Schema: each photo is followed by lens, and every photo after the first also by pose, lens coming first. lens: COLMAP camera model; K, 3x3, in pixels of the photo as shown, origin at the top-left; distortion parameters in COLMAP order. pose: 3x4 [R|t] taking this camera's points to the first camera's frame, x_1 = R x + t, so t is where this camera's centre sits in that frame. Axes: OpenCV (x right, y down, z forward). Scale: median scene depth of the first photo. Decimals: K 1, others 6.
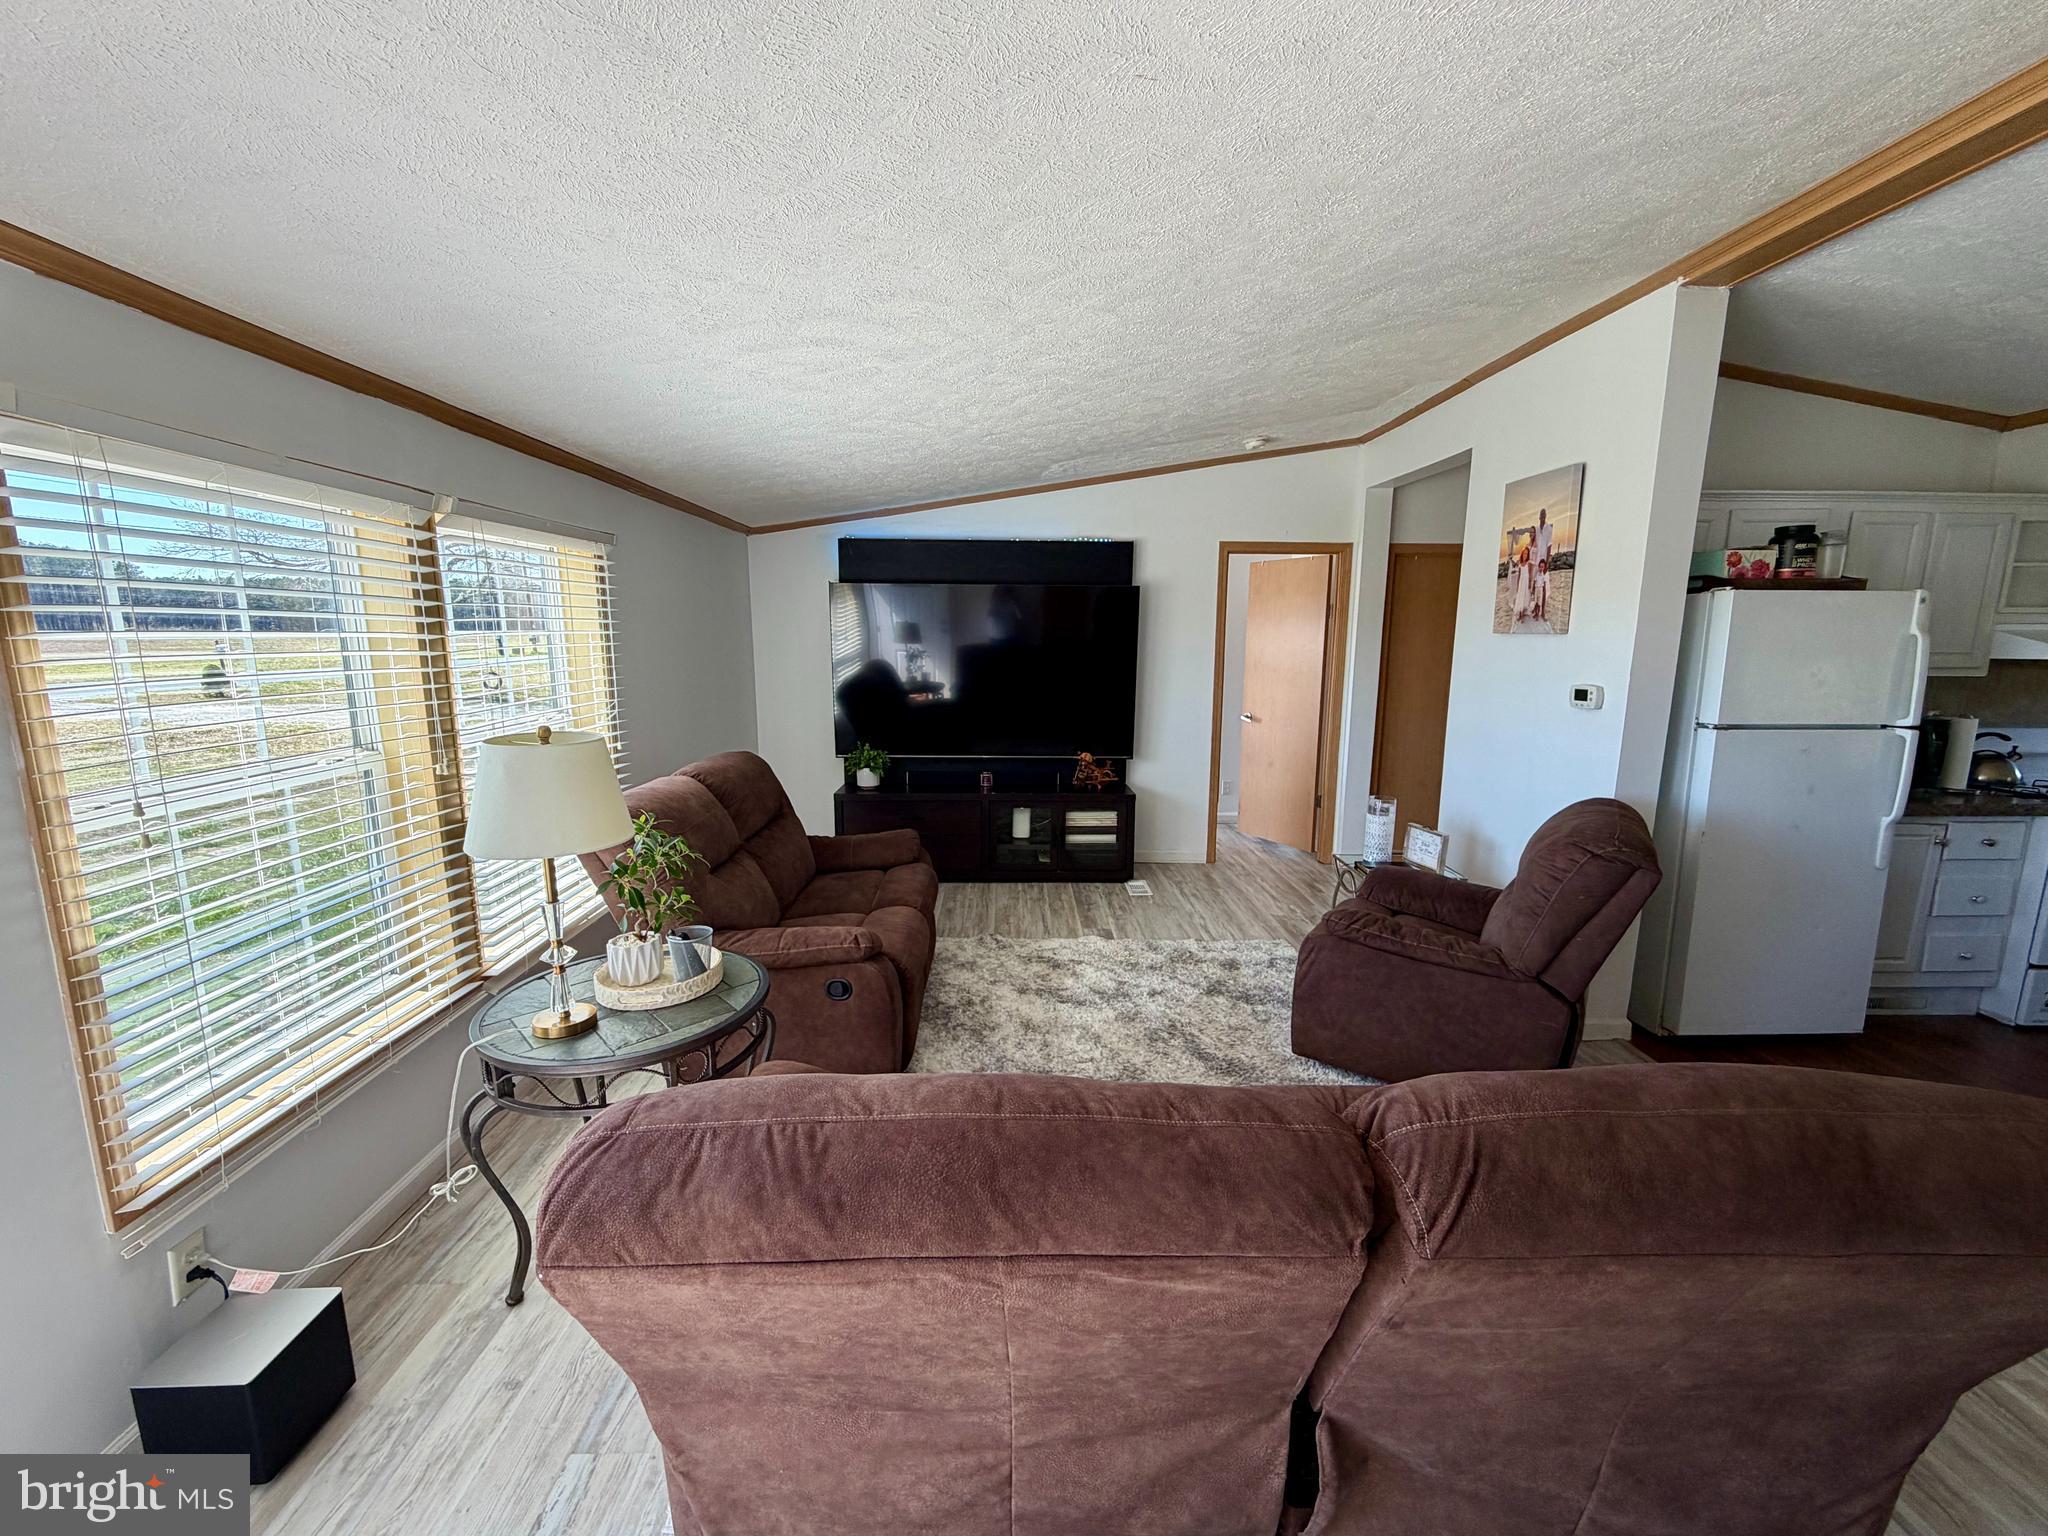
lens RADIAL K [[819.7, 0, 1024.0], [0, 819.7, 768.0], [0, 0, 1]] dist [0.000917, 0.000317]
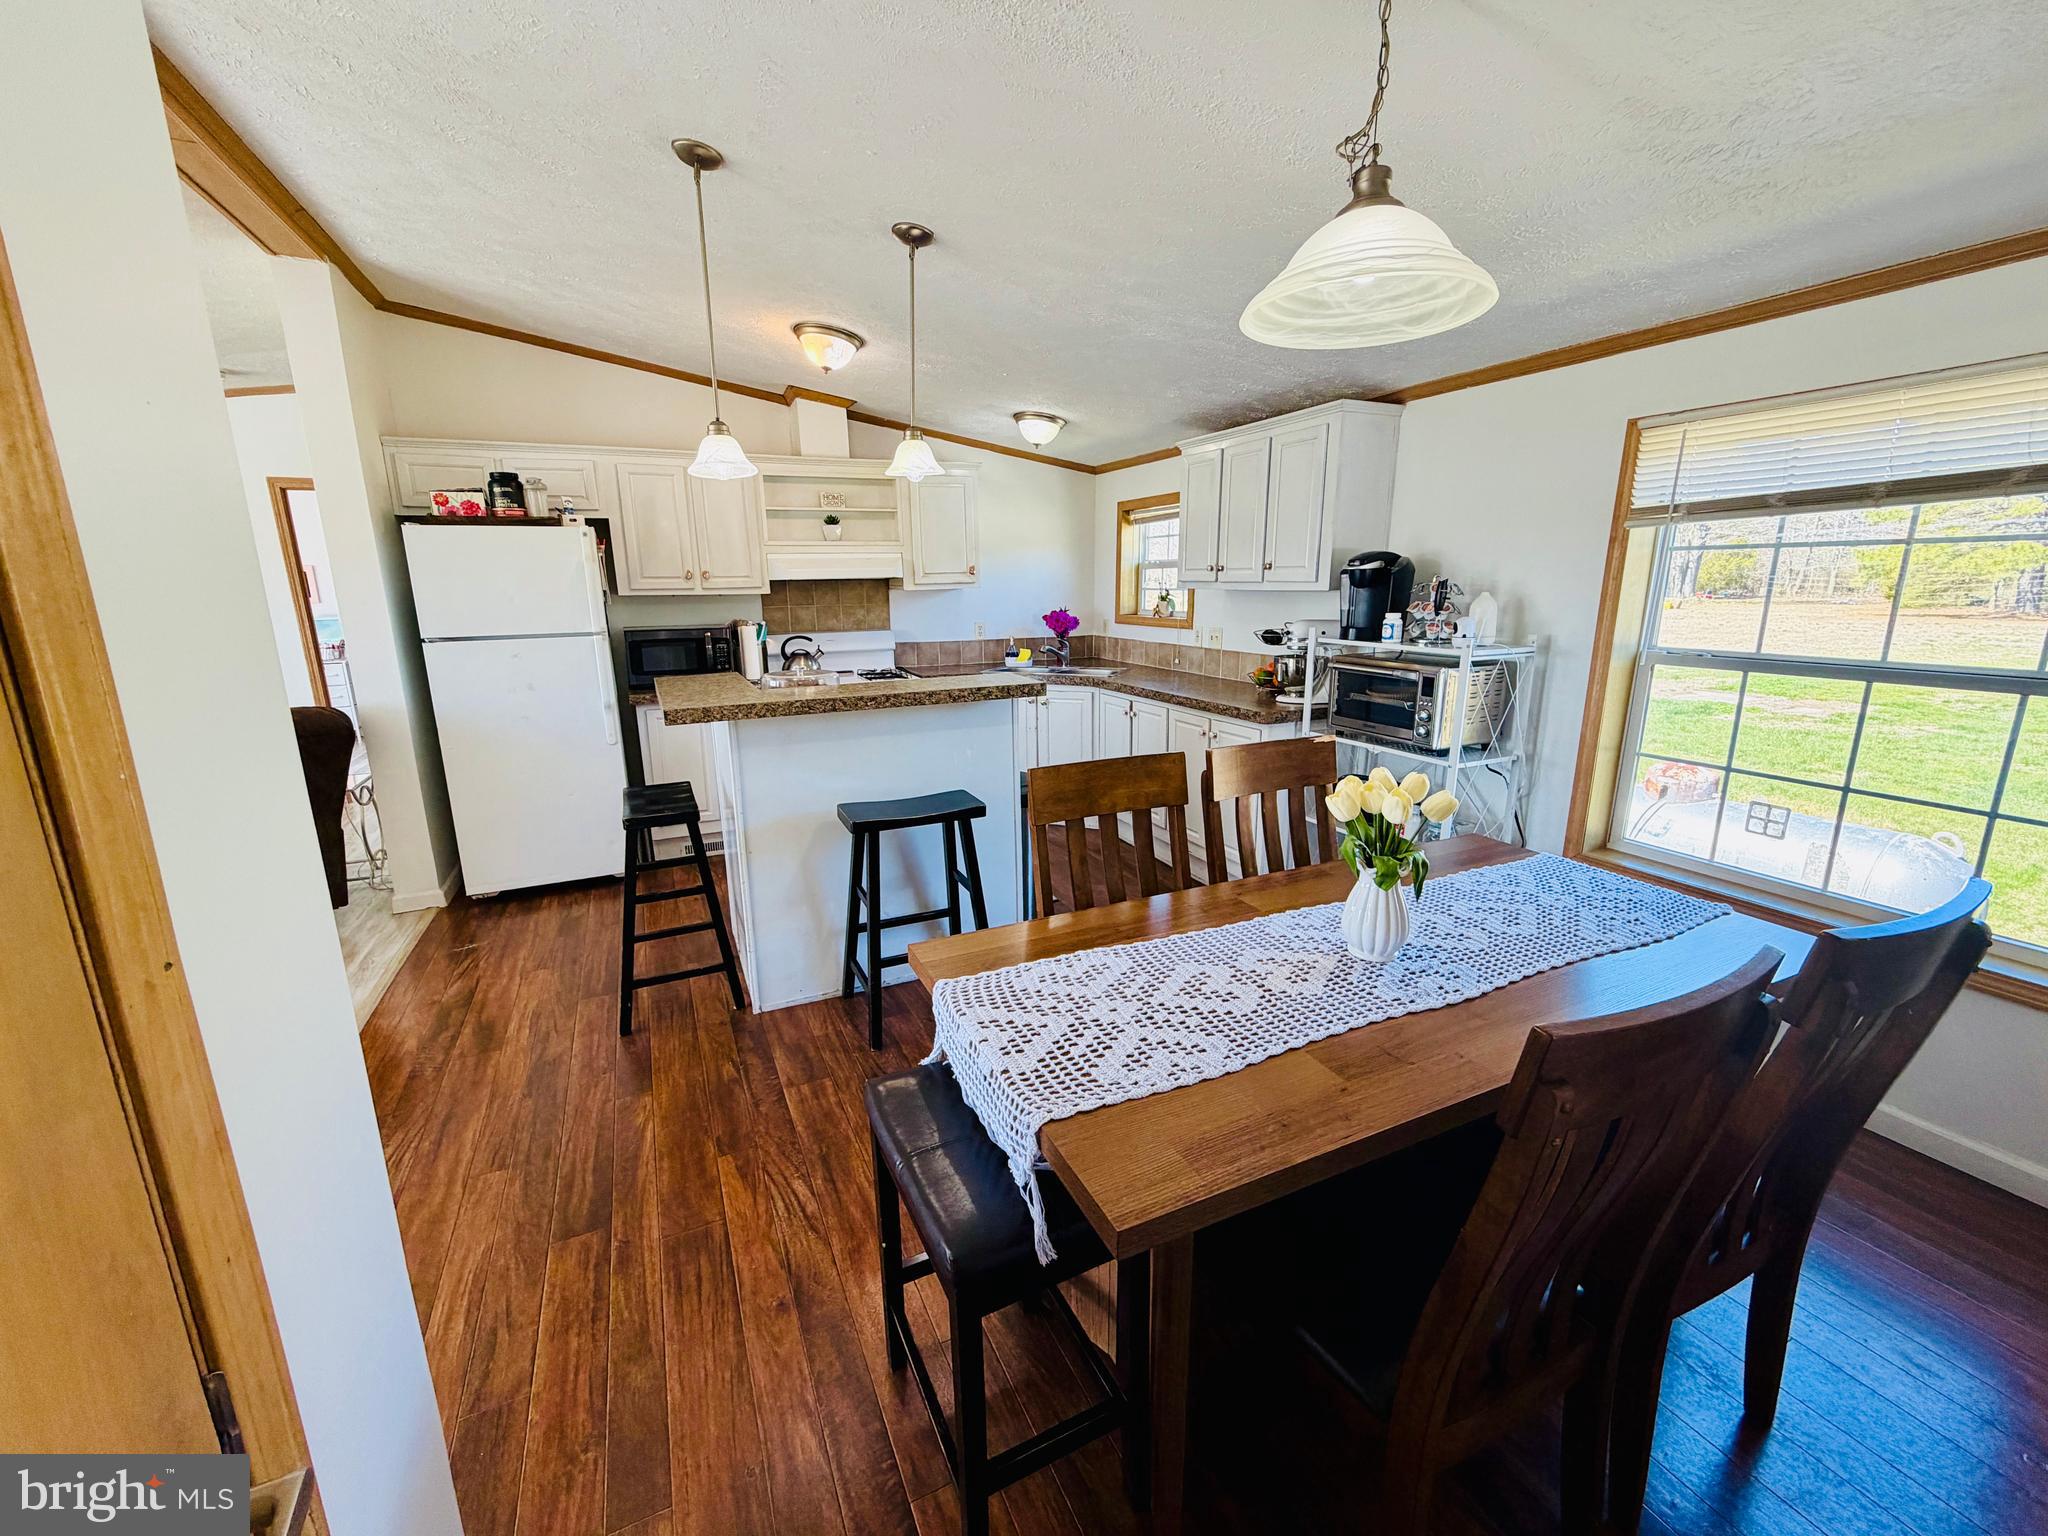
lens RADIAL K [[819.7, 0, 1024.0], [0, 819.7, 768.0], [0, 0, 1]] dist [0.000917, 0.000317]
pose [[0.921889, -0.103113, 0.373481, 1.124567], [0.079695, 0.993790, 0.077655, 0.106006], [-0.379169, -0.041824, 0.924382, -0.430316]]
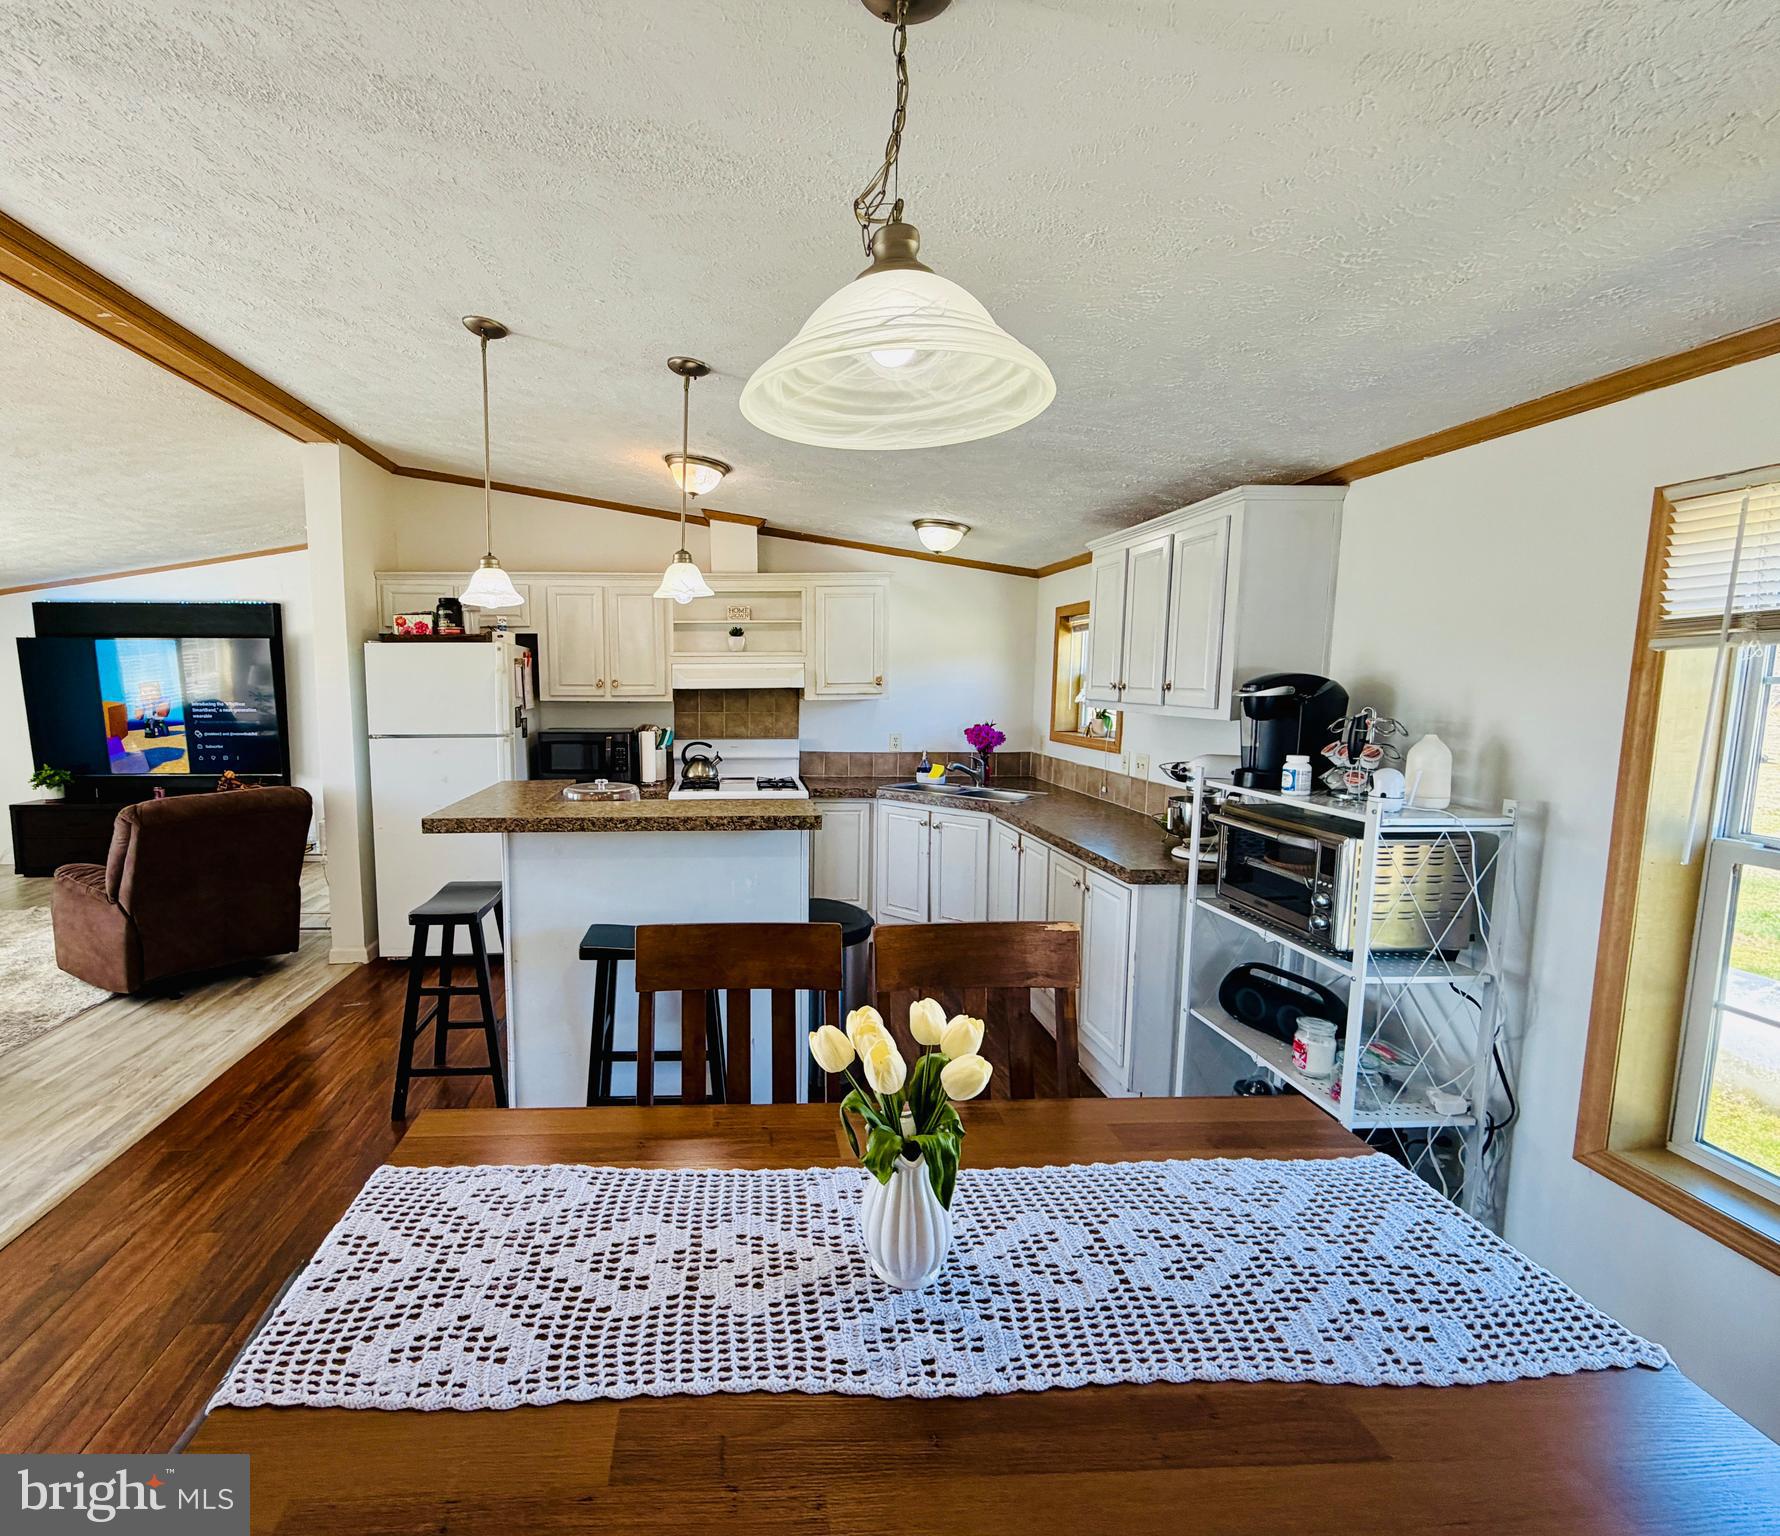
lens RADIAL K [[818.0, 0, 757.6], [0, 818.0, 770.5], [0, 0, 1]] dist [0.001243, 0.000568]
pose [[0.999978, -0.005719, 0.003332, 1.438613], [0.005875, 0.998788, -0.048874, 0.078560], [-0.003048, 0.048893, 0.998799, -0.411845]]
